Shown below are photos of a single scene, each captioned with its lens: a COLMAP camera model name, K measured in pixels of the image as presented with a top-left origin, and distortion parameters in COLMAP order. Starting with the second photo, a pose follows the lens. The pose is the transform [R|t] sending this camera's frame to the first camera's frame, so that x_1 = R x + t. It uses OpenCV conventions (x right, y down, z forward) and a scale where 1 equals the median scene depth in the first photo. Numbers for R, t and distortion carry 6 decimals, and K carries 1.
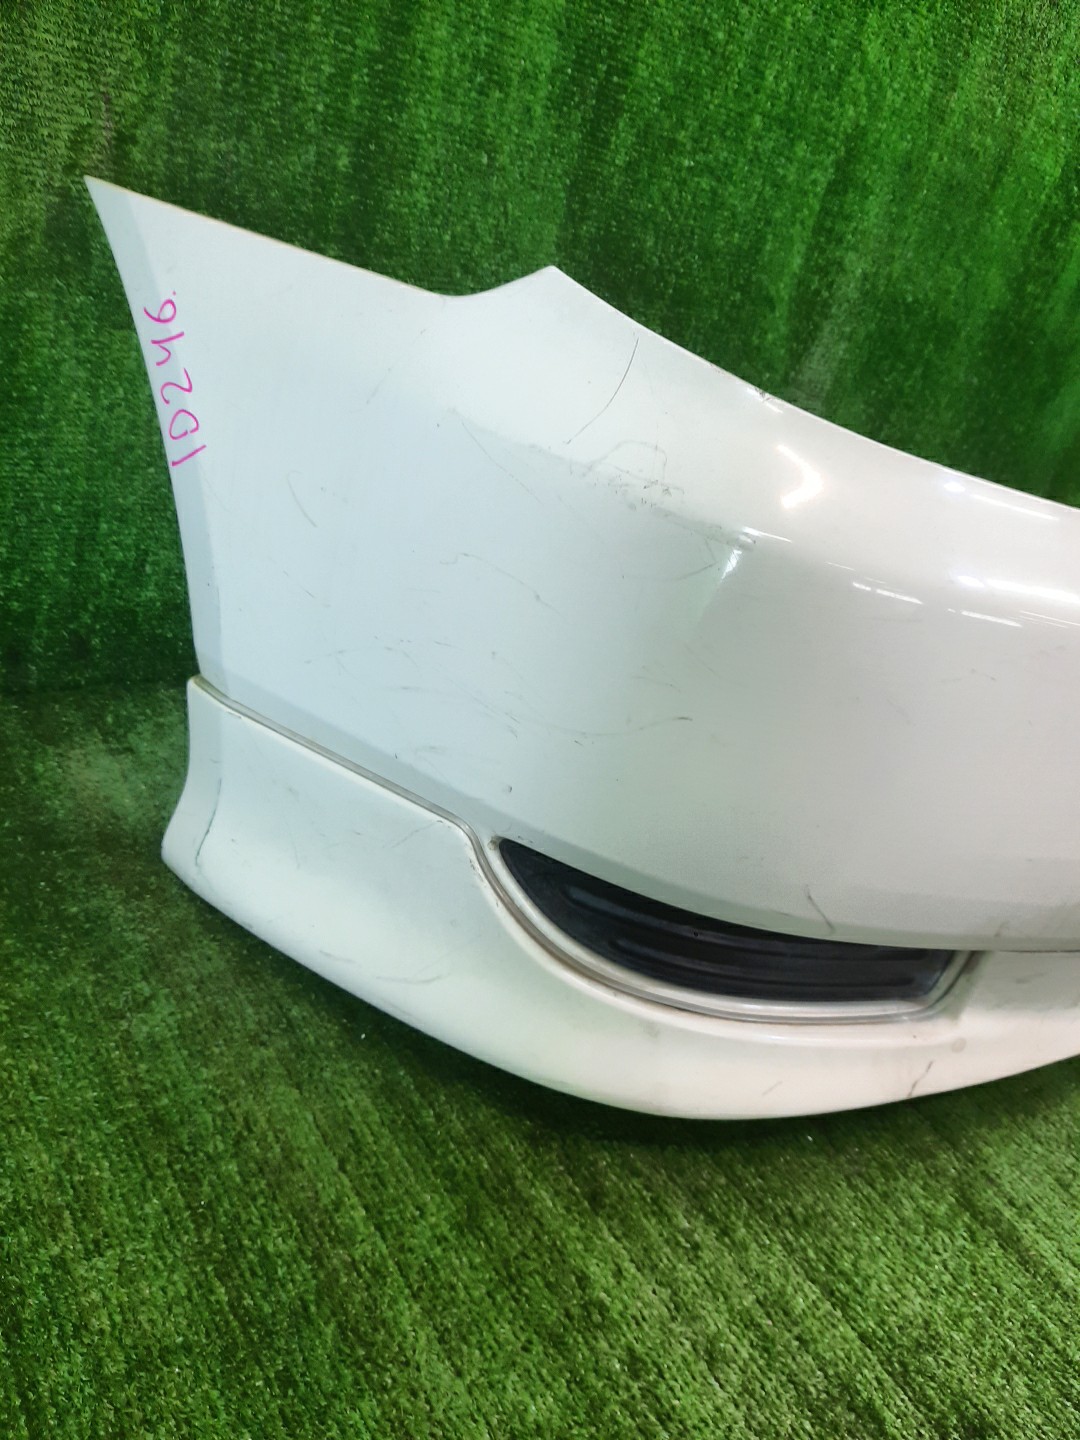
lens RADIAL K [[1053.6, 0, 540.0], [0, 1053.6, 720.0], [0, 0, 1]] dist [0.001084, -0.001644]
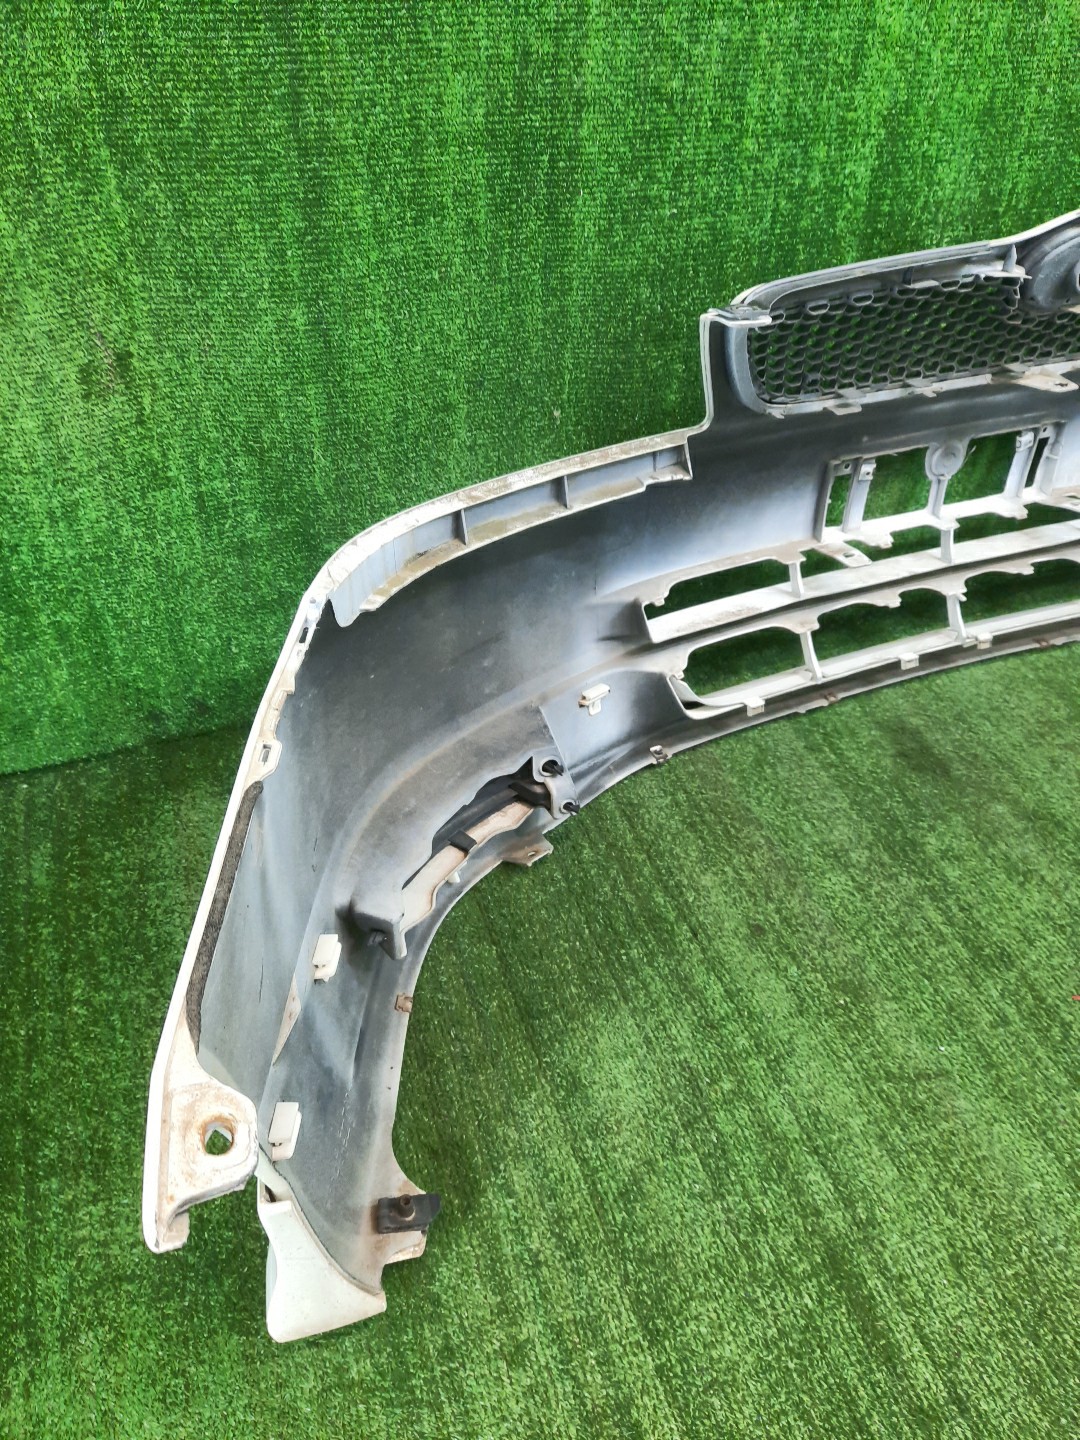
lens RADIAL K [[1053.6, 0, 540.0], [0, 1053.6, 720.0], [0, 0, 1]] dist [0.001084, -0.001644]
pose [[0.926494, 0.007430, -0.376237, 0.592343], [0.043333, 0.991048, 0.126280, -0.271085], [0.373807, -0.133301, 0.917878, -0.028582]]
